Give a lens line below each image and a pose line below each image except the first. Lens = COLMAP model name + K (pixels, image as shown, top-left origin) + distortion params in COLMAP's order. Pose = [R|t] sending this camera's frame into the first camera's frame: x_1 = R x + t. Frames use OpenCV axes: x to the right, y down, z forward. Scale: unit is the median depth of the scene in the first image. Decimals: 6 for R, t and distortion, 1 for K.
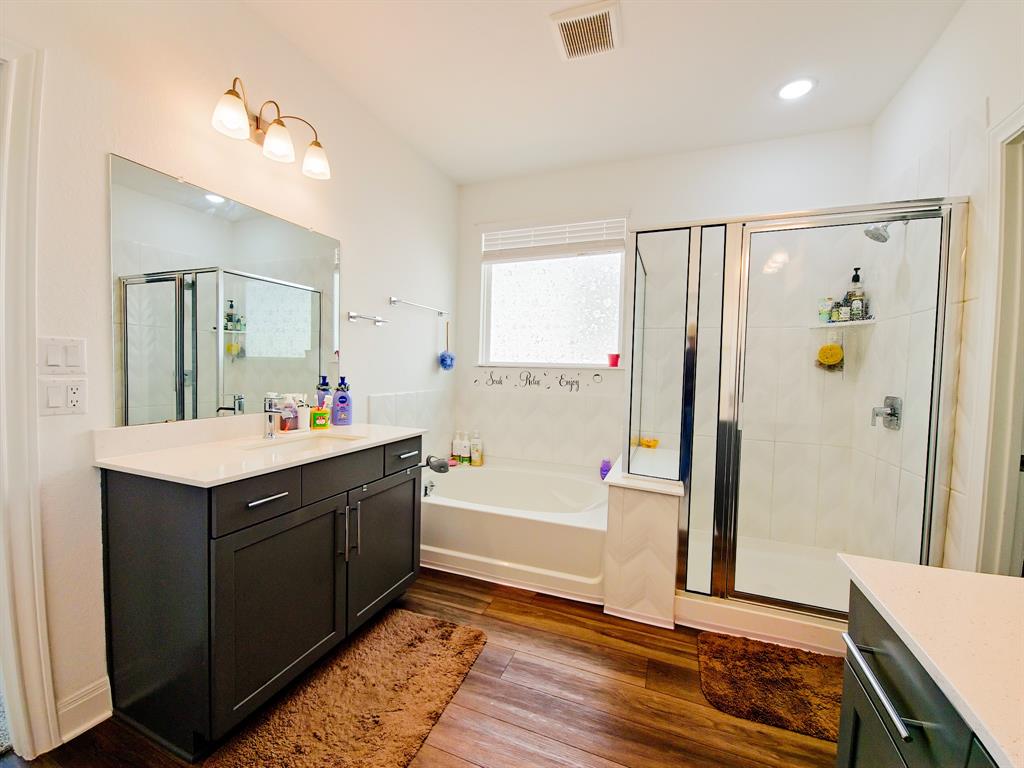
lens RADIAL K [[422.2, 0, 515.3], [0, 422.2, 384.0], [0, 0, 1]] dist [0.001434, 0.000323]
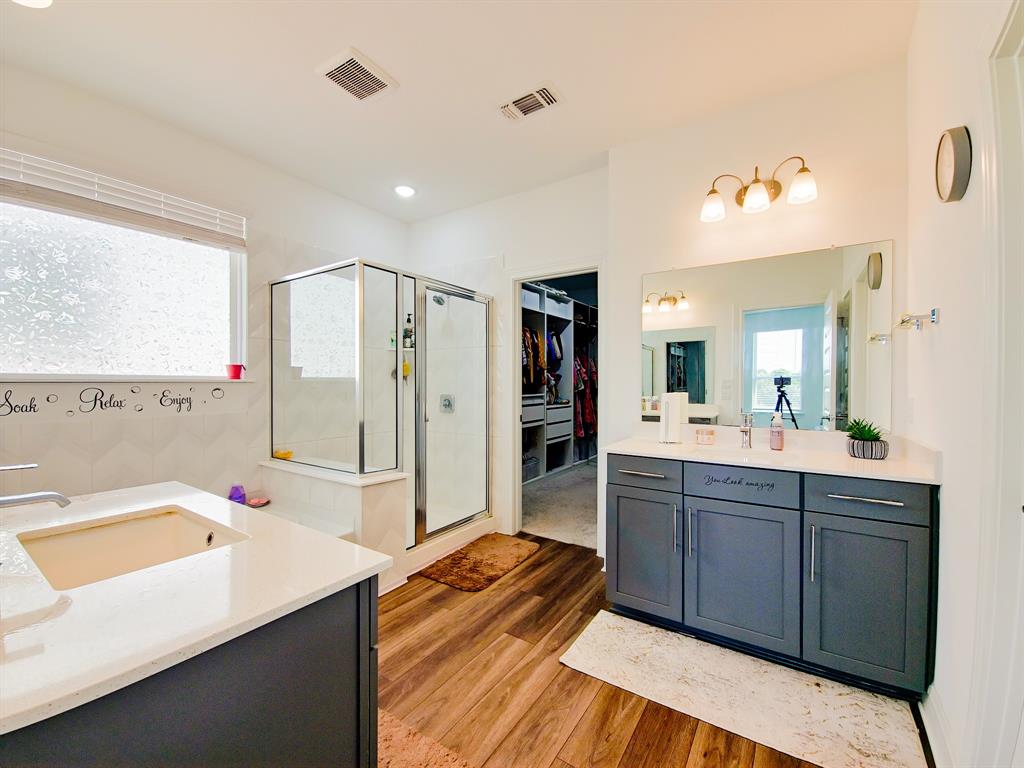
lens RADIAL K [[422.2, 0, 515.3], [0, 422.2, 384.0], [0, 0, 1]] dist [0.001434, 0.000323]
pose [[0.219962, -0.029989, 0.975047, -0.730547], [0.040363, 0.998951, 0.021618, -0.037762], [-0.974673, 0.034600, 0.220942, 0.335085]]
